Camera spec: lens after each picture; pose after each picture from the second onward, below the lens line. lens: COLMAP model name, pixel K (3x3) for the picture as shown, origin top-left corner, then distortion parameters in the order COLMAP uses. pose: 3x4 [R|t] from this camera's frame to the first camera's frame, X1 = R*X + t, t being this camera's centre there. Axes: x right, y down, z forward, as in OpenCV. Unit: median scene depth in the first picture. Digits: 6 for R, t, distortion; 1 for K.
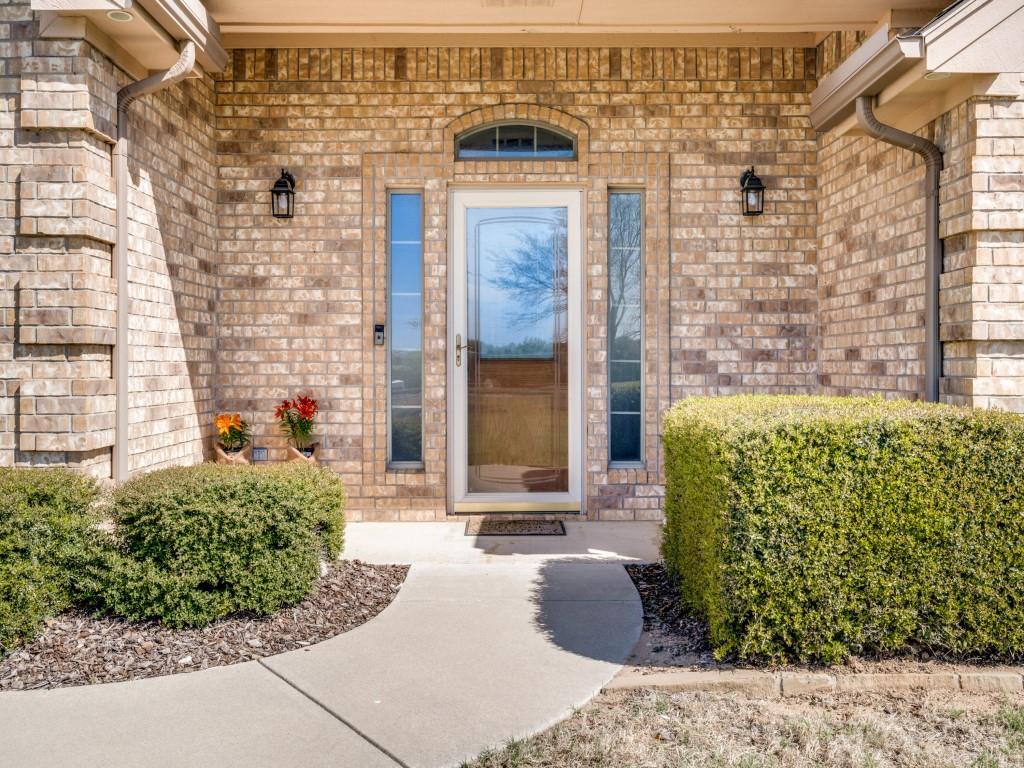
lens RADIAL K [[885.4, 0, 509.9], [0, 885.4, 366.3], [0, 0, 1]] dist [-0.000541, -0.001342]
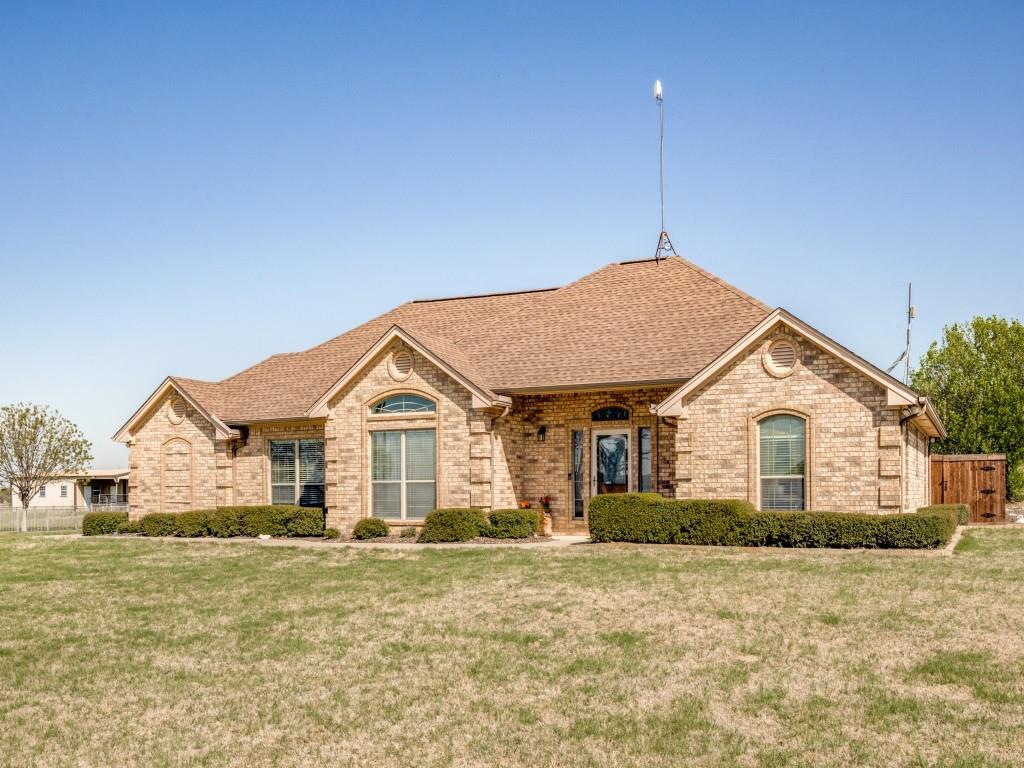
lens RADIAL K [[976.5, 0, 512.5], [0, 976.5, 491.3], [0, 0, 1]] dist [0.002241, 0.003079]
pose [[0.896256, -0.005370, -0.443505, 1.222322], [0.004928, 0.999986, -0.002148, 0.022898], [0.443510, -0.000260, 0.896269, -2.231999]]
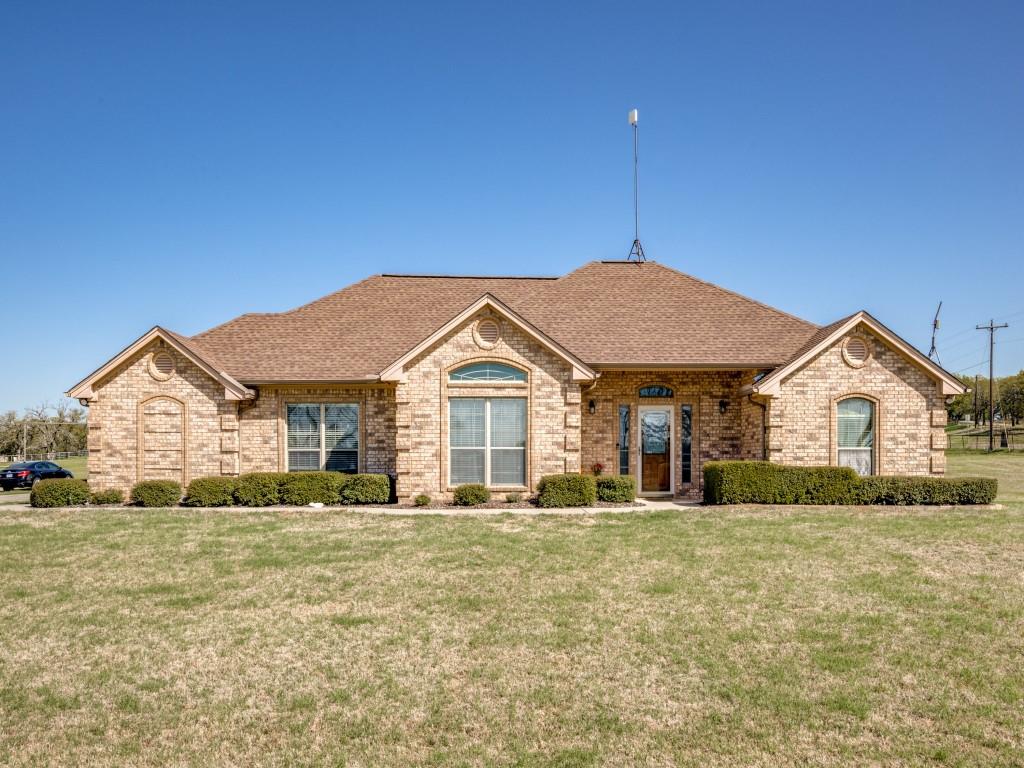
lens RADIAL K [[771.3, 0, 514.8], [0, 771.3, 471.1], [0, 0, 1]] dist [0.001838, -0.001665]
pose [[0.999889, 0.001143, 0.014829, -0.606256], [-0.001244, 0.999976, 0.006851, 0.042387], [-0.014821, -0.006869, 0.999867, -2.086145]]
